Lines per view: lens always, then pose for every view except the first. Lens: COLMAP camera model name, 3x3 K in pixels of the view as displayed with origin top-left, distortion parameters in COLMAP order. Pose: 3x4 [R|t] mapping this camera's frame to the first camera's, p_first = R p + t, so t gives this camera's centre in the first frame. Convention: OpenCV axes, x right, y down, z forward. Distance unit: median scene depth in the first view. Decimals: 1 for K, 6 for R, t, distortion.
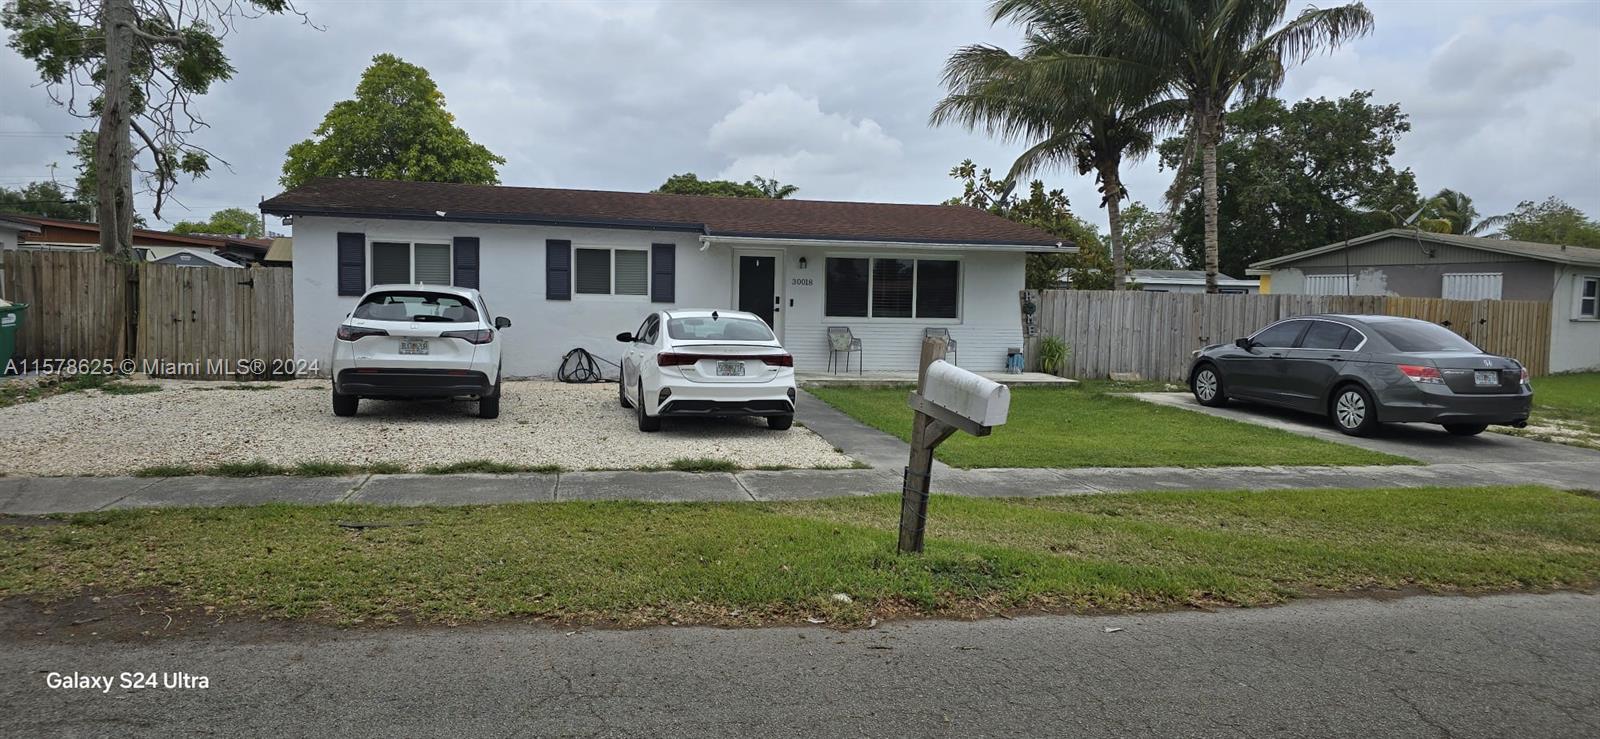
lens RADIAL K [[1069.0, 0, 795.3], [0, 1069.0, 373.7], [0, 0, 1]] dist [0.048739, -0.030108]
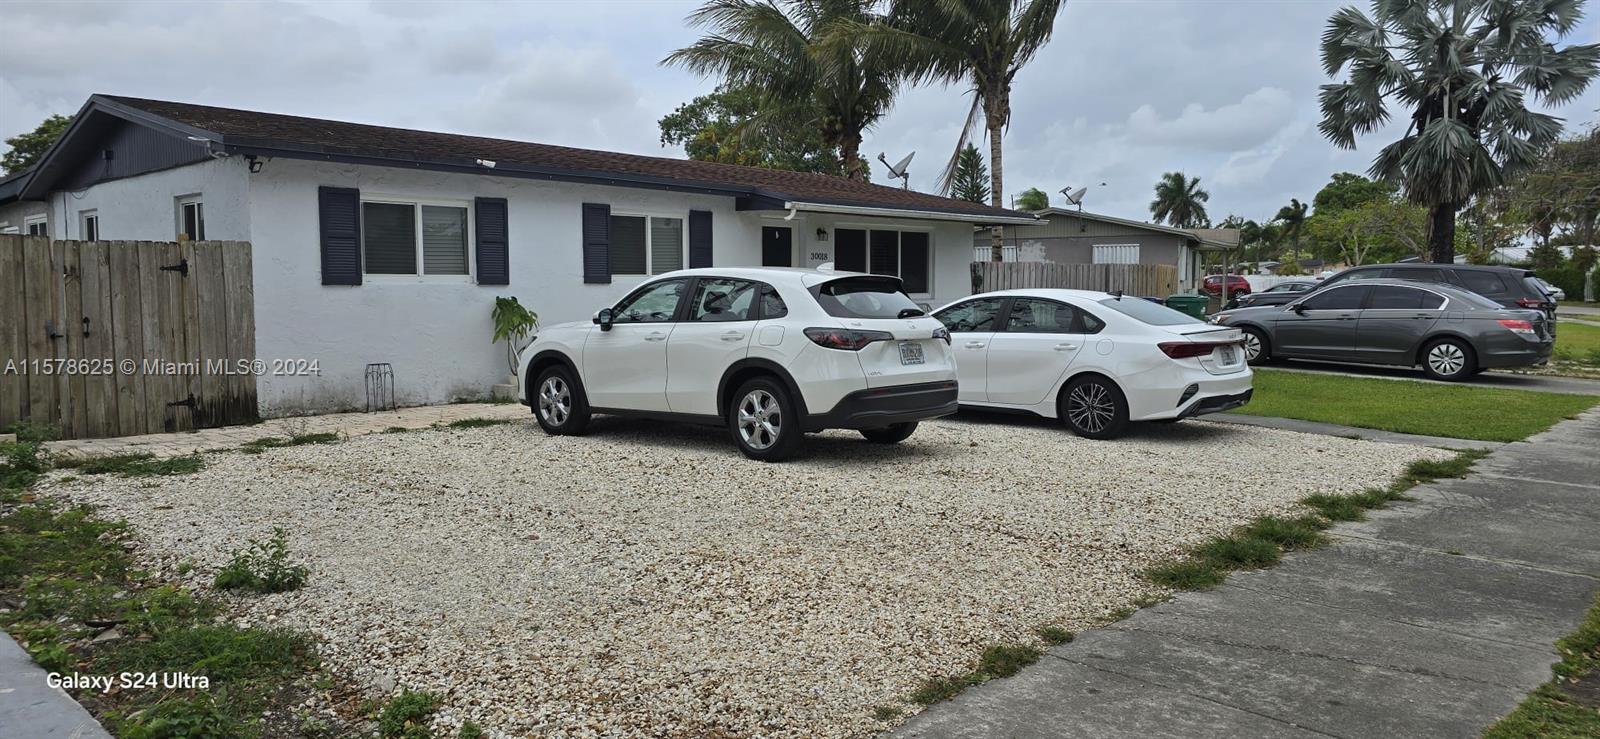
lens RADIAL K [[1069.0, 0, 797.9], [0, 1069.0, 361.2], [0, 0, 1]] dist [0.048739, -0.030108]
pose [[0.826656, -0.064240, 0.559029, -0.521332], [0.055952, 0.997923, 0.031937, -0.030088], [-0.559919, 0.004878, 0.828533, 0.291224]]
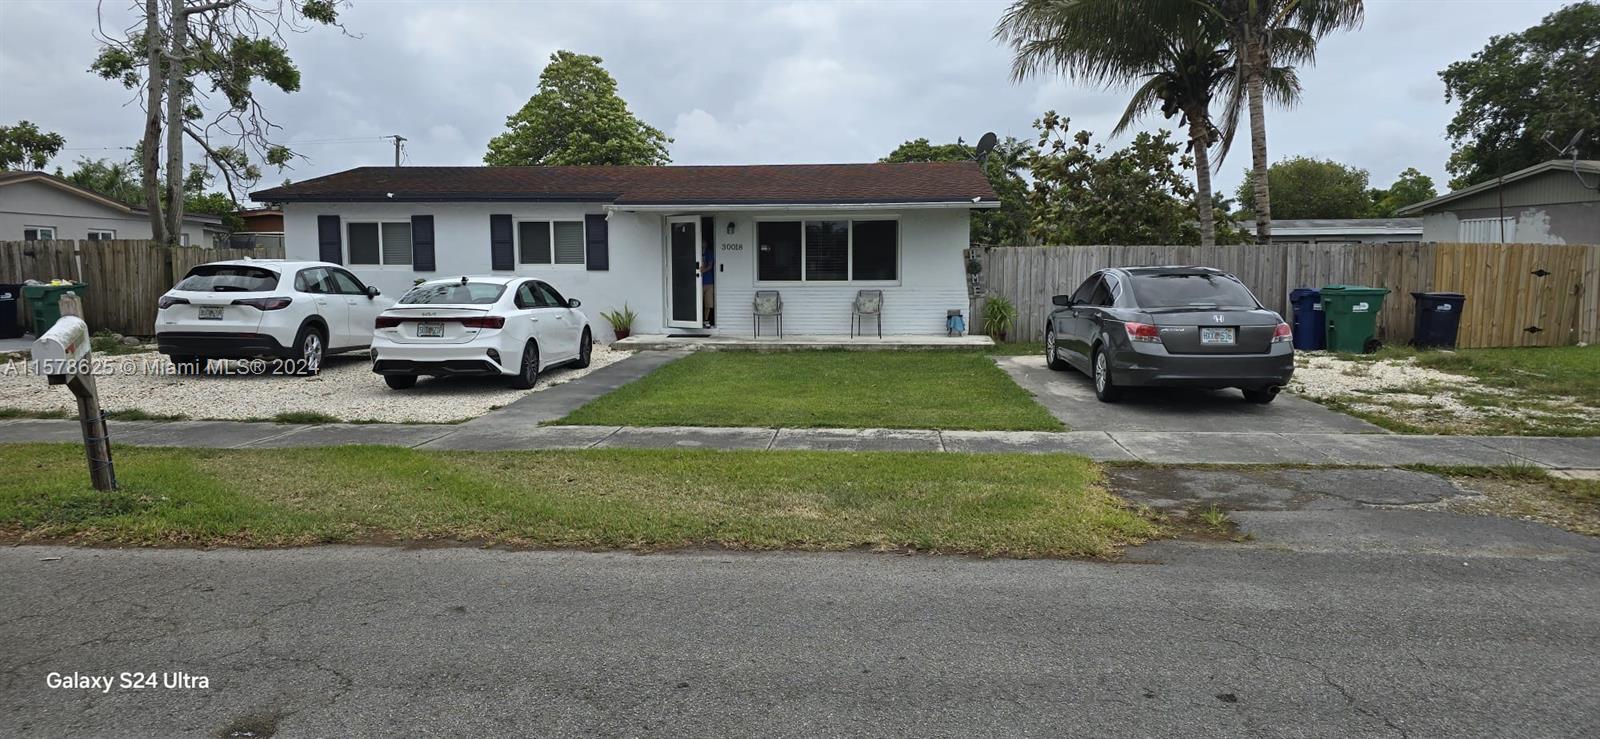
lens RADIAL K [[1069.0, 0, 797.8], [0, 1069.0, 375.2], [0, 0, 1]] dist [0.048739, -0.030108]
pose [[0.955375, 0.005737, -0.295341, 0.378962], [0.003454, 0.999526, 0.030589, 0.005171], [0.295376, -0.030244, 0.954902, 0.047108]]
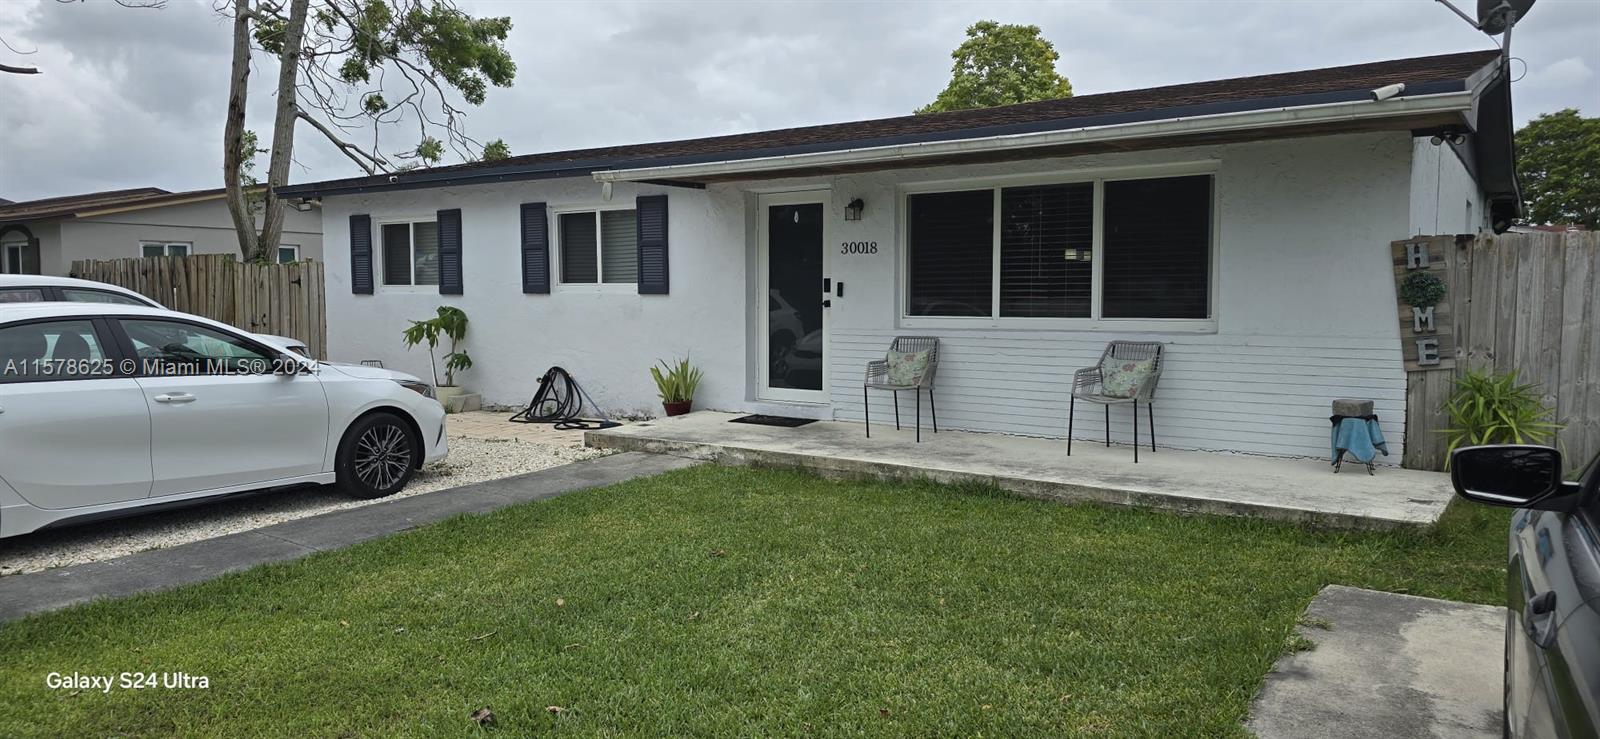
lens RADIAL K [[1069.0, 0, 798.2], [0, 1069.0, 359.4], [0, 0, 1]] dist [0.048739, -0.030108]
pose [[0.680938, 0.025017, -0.731913, 0.368744], [-0.033561, 0.999432, 0.002937, -0.034904], [0.731571, 0.022564, 0.681392, 0.657610]]
